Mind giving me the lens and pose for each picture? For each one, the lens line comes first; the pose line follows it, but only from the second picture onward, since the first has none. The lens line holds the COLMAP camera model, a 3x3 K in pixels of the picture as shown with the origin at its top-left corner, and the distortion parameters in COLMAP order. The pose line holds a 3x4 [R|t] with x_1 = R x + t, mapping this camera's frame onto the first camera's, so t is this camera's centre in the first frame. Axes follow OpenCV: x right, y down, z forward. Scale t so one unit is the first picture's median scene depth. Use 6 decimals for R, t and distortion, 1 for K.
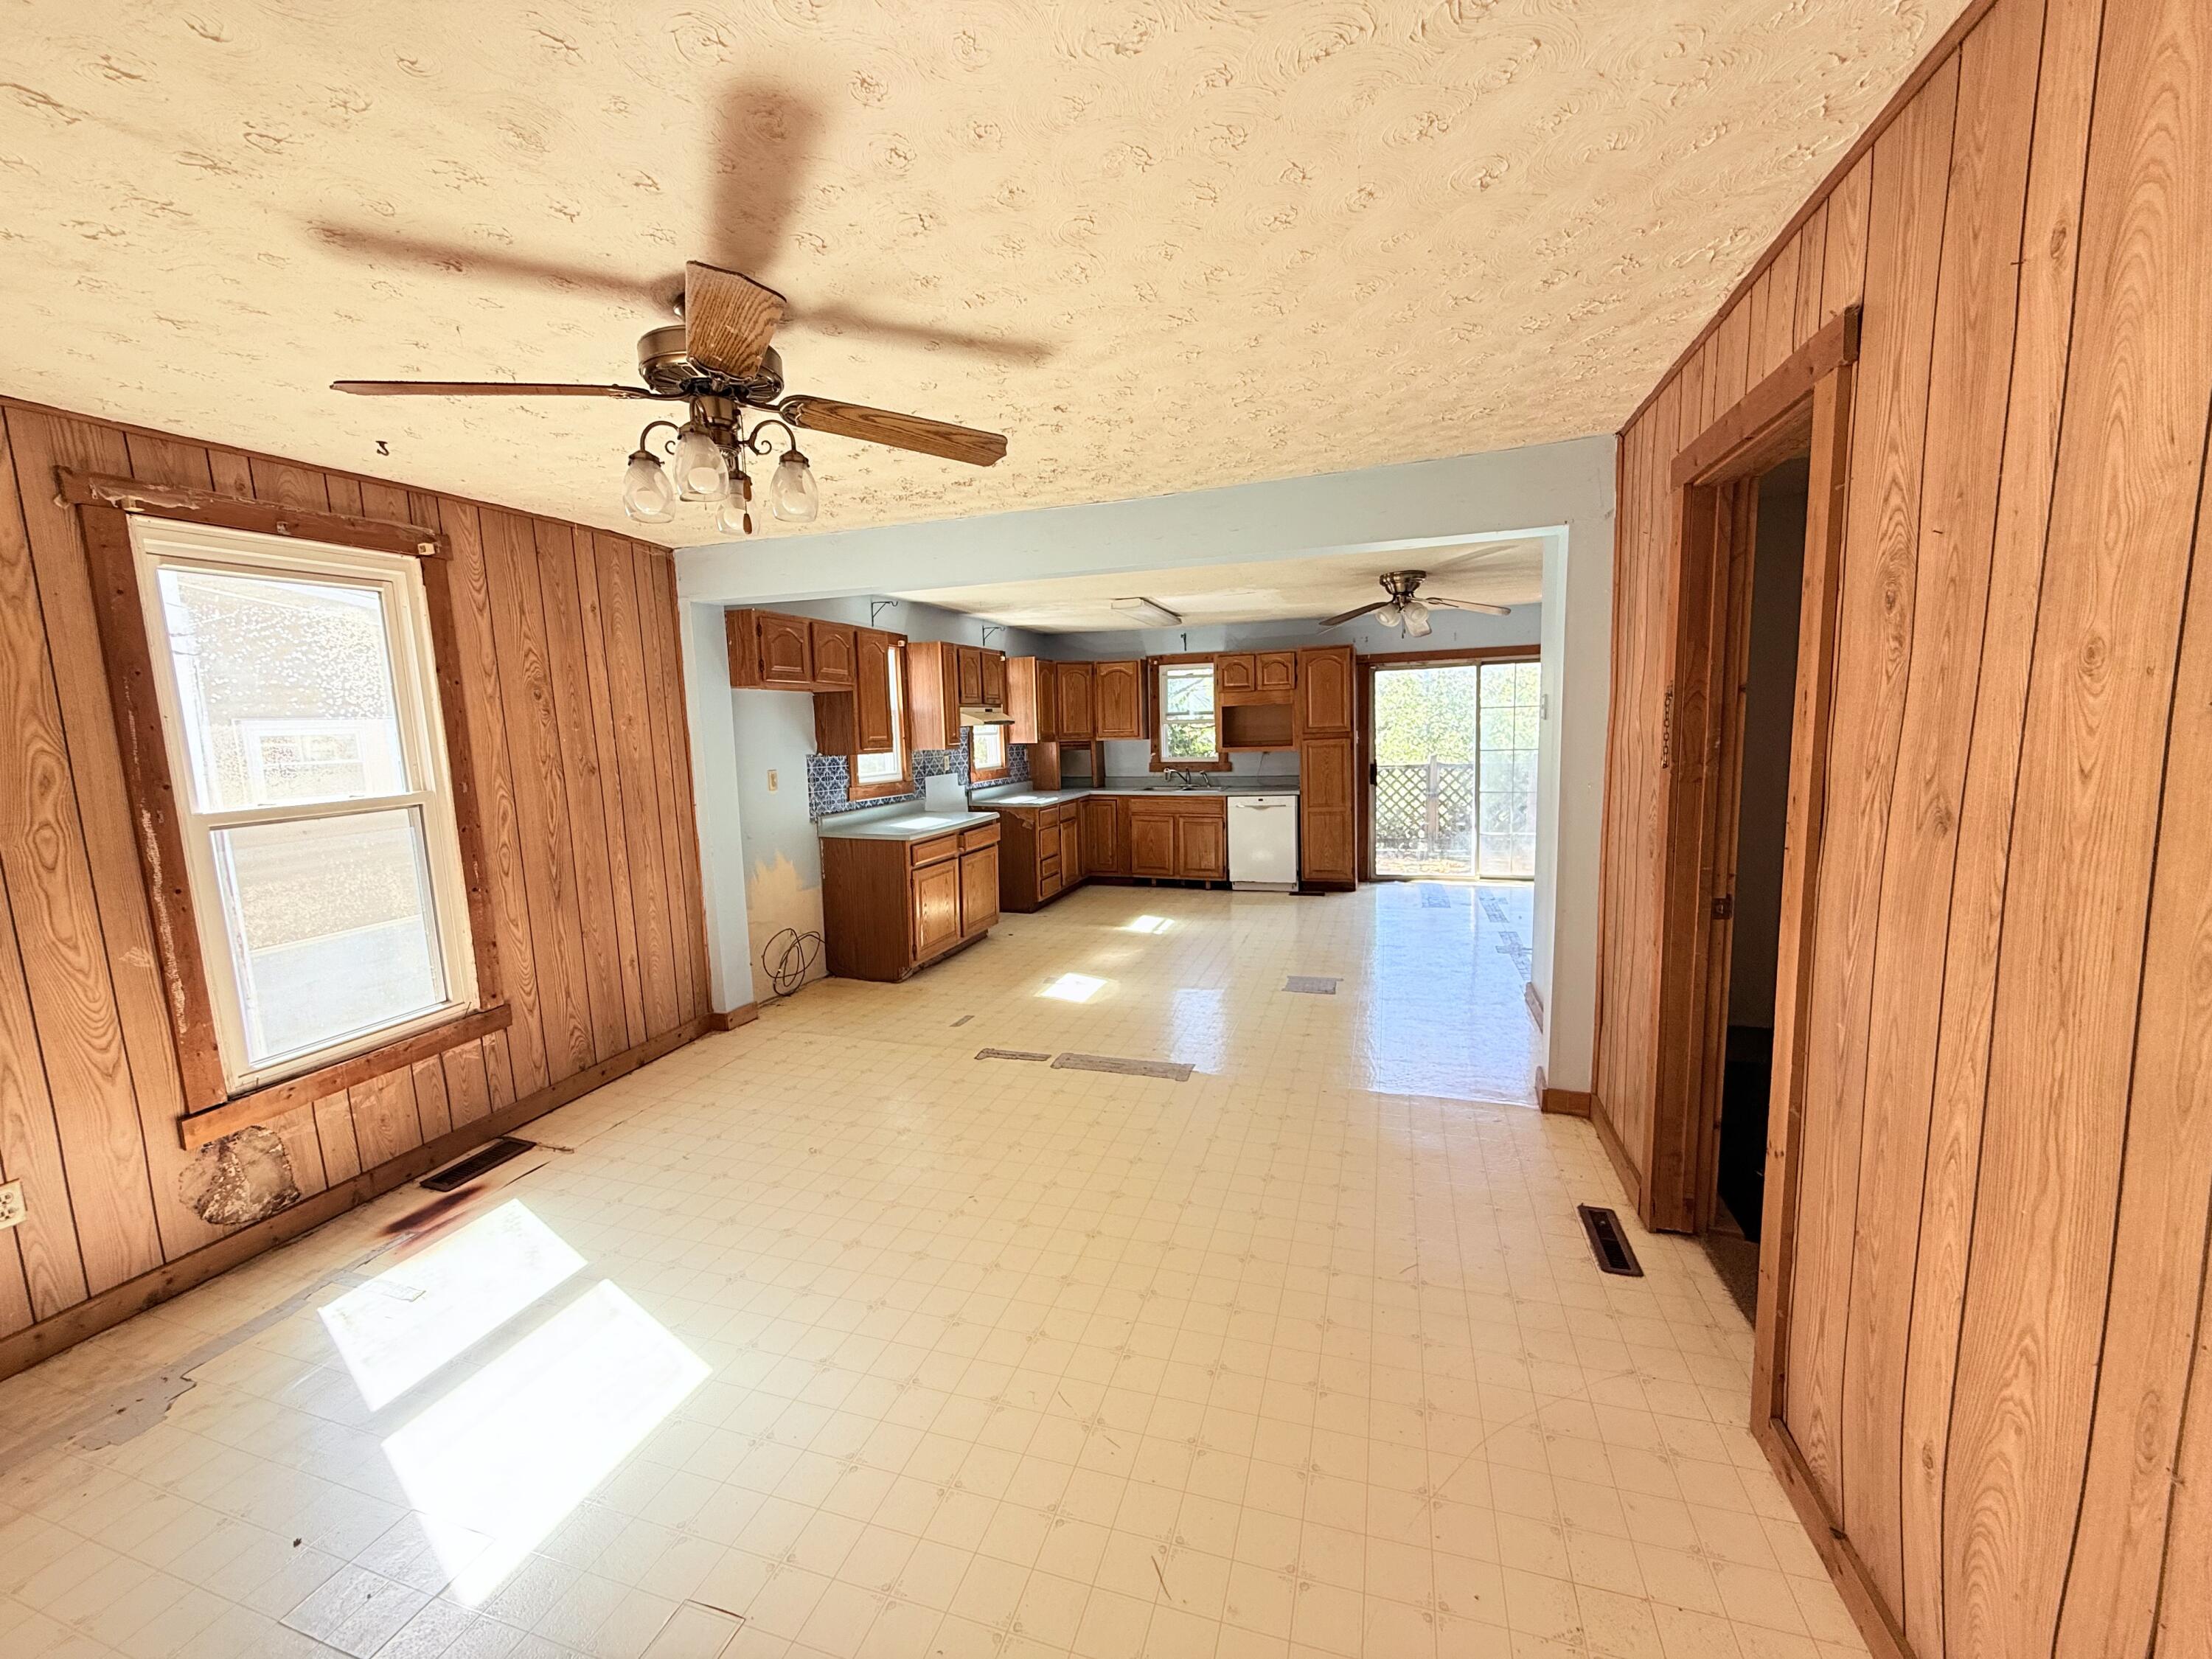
lens RADIAL K [[878.5, 0, 1100.8], [0, 878.5, 827.3], [0, 0, 1]] dist [0.000823, -0.000028]
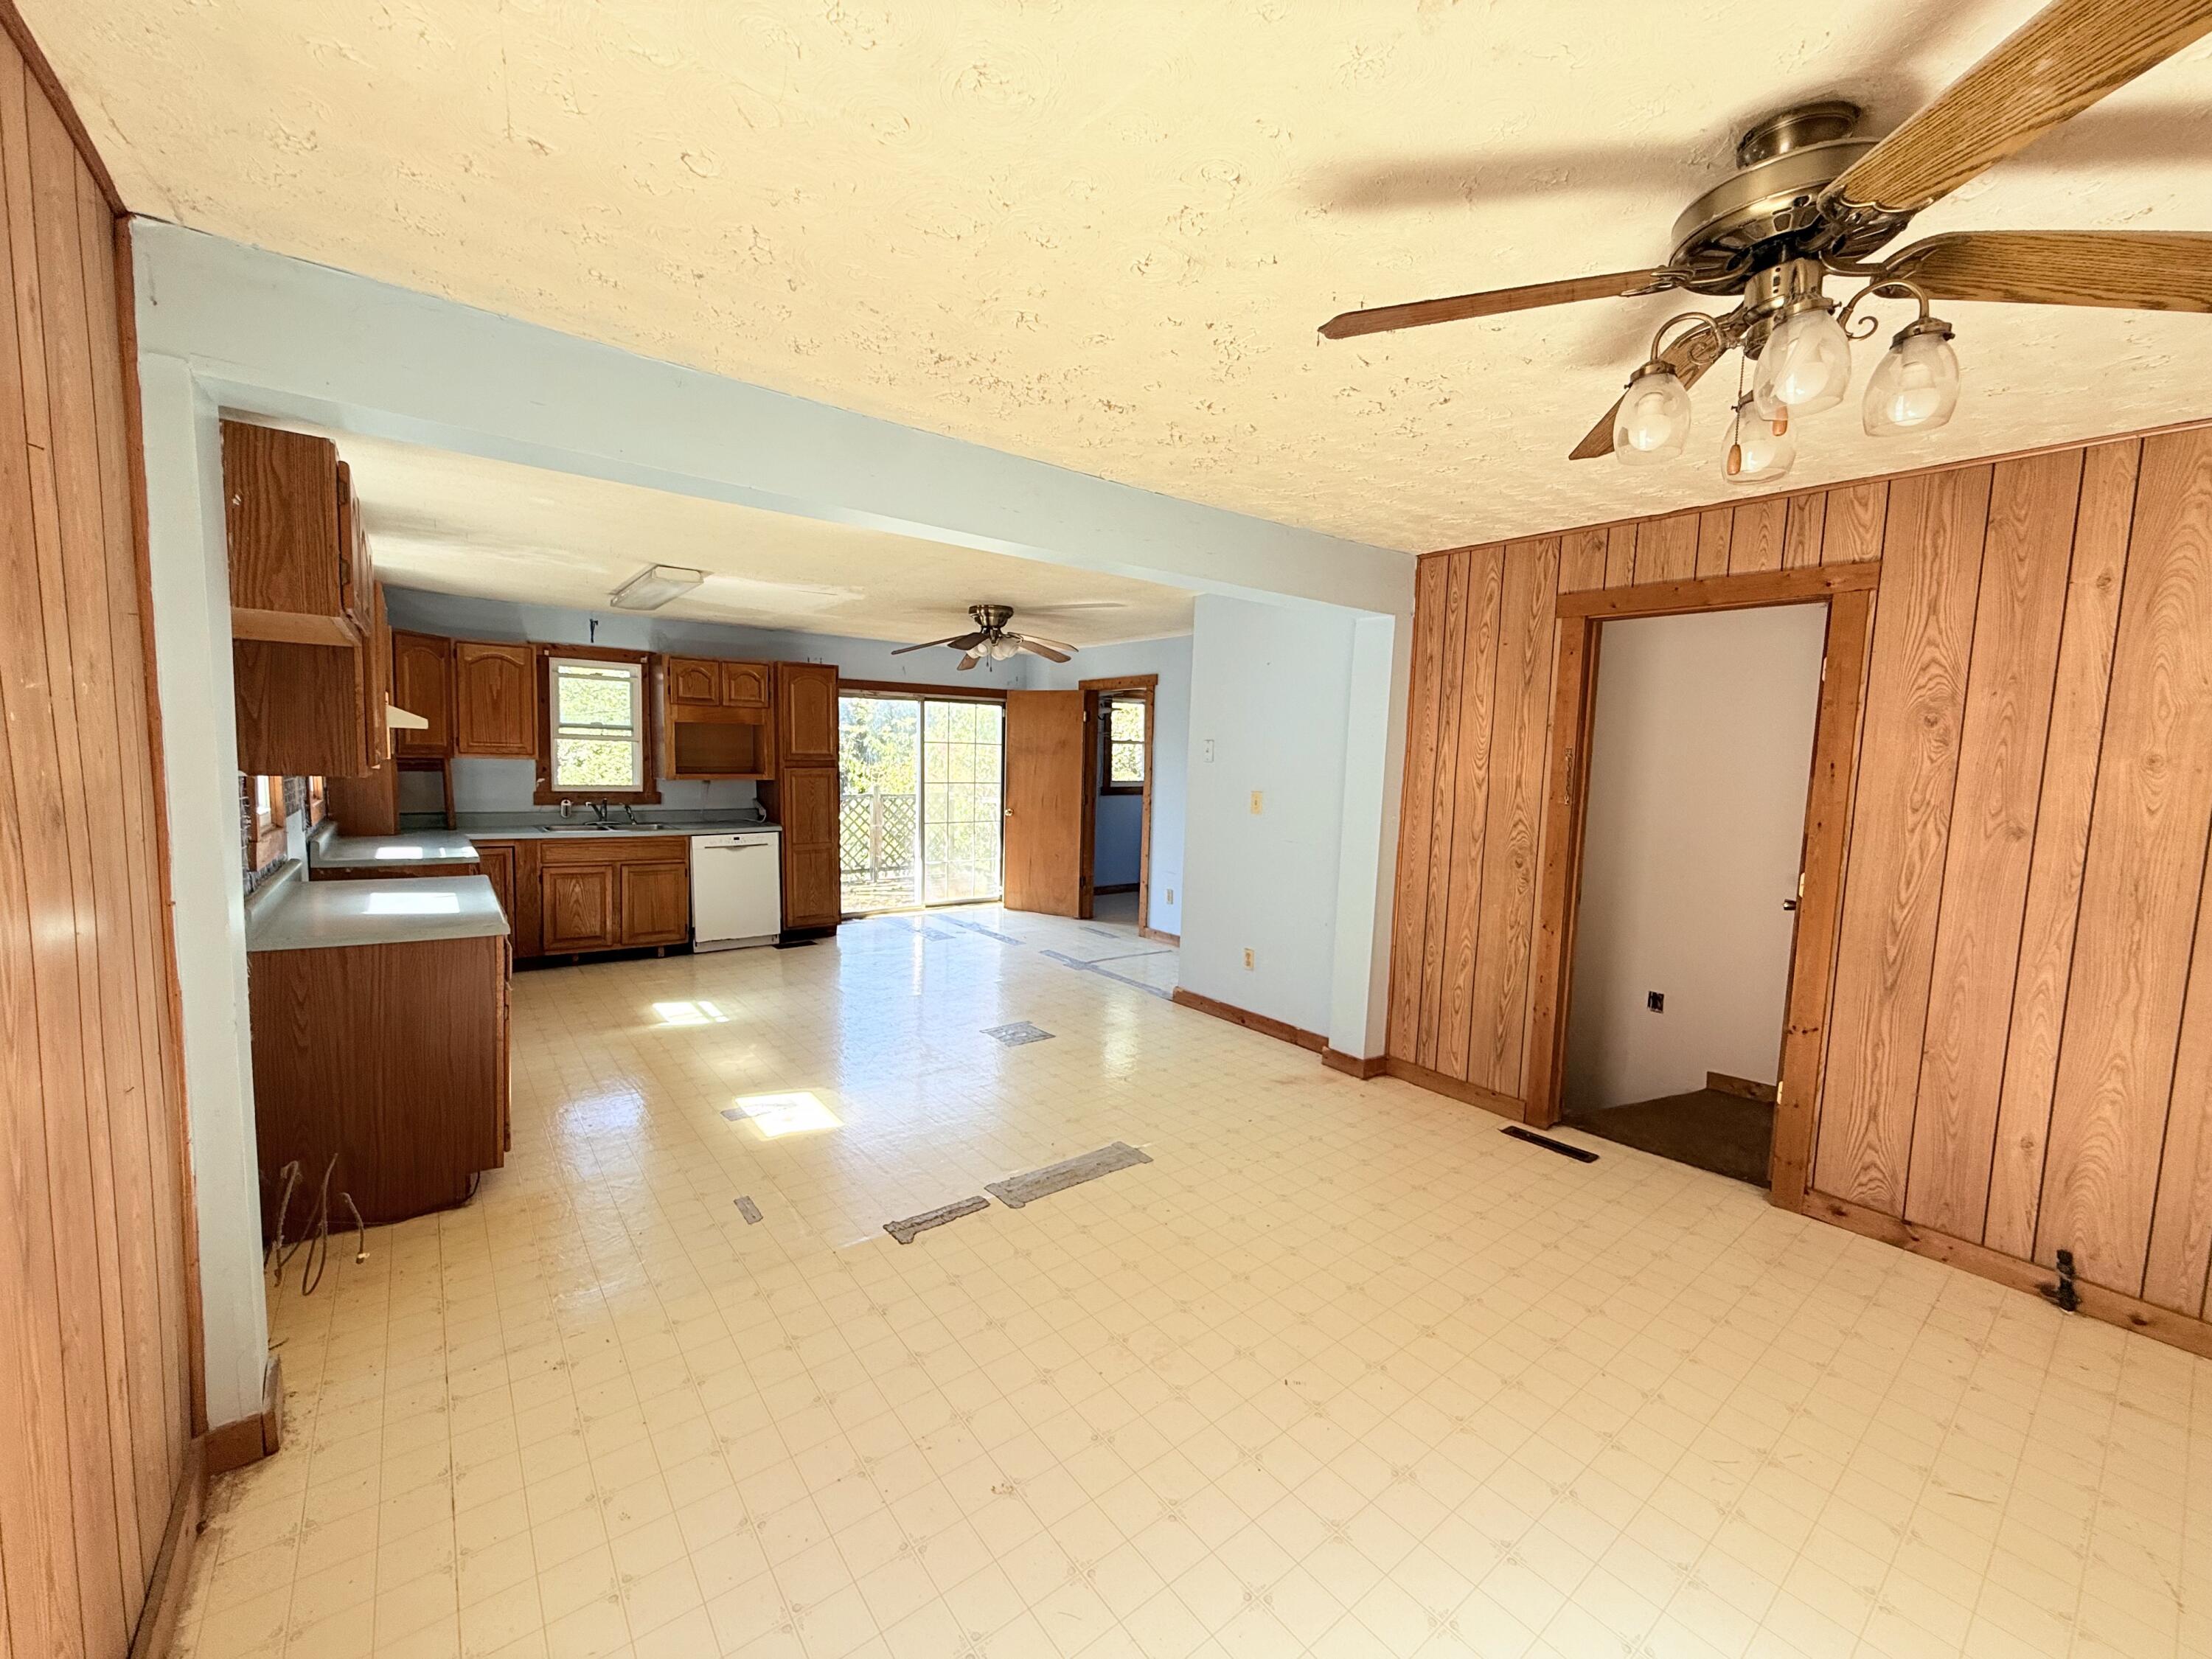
lens RADIAL K [[878.5, 0, 1098.5], [0, 878.5, 827.5], [0, 0, 1]] dist [0.000823, -0.000028]
pose [[0.559476, -0.026314, 0.828428, -0.303334], [0.053217, 0.998574, -0.004221, -0.019552], [-0.827136, 0.046448, 0.560079, 0.250040]]
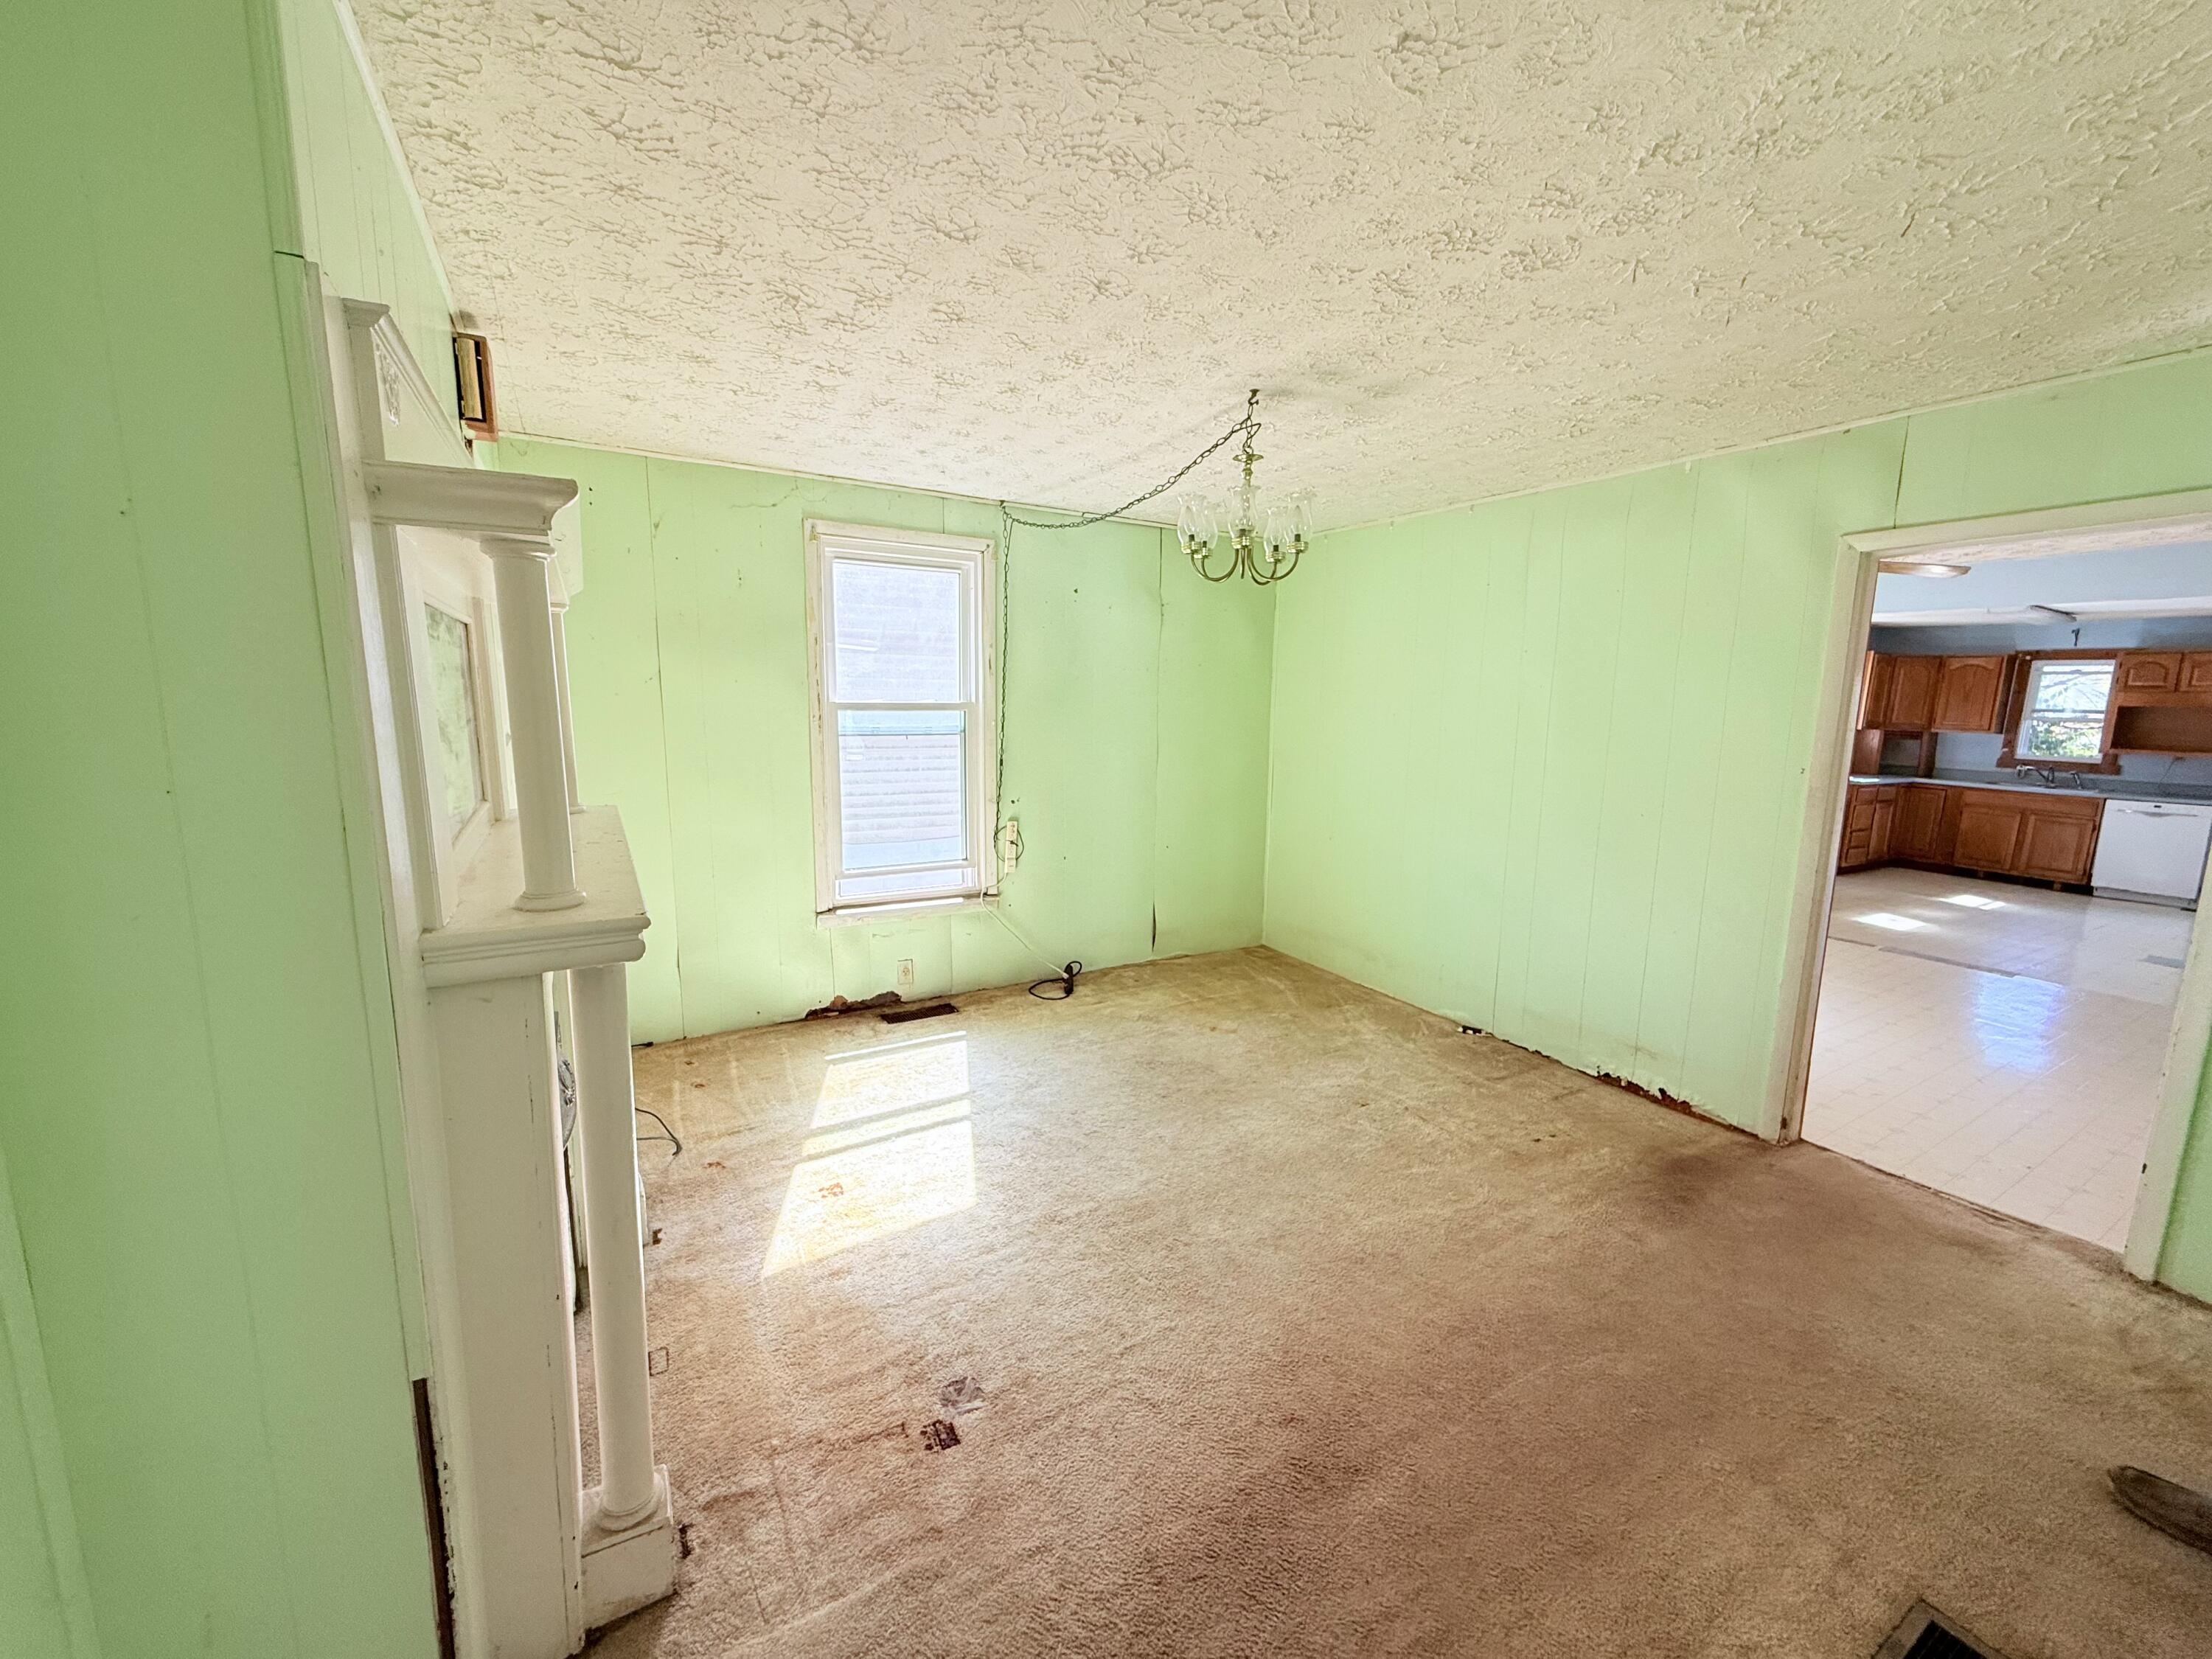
lens RADIAL K [[878.5, 0, 1099.8], [0, 878.5, 828.7], [0, 0, 1]] dist [0.000823, -0.000028]
pose [[0.746880, 0.148674, -0.648125, -0.051654], [-0.126286, 0.988660, 0.081261, 0.058642], [0.652856, 0.021157, 0.757186, -0.460557]]
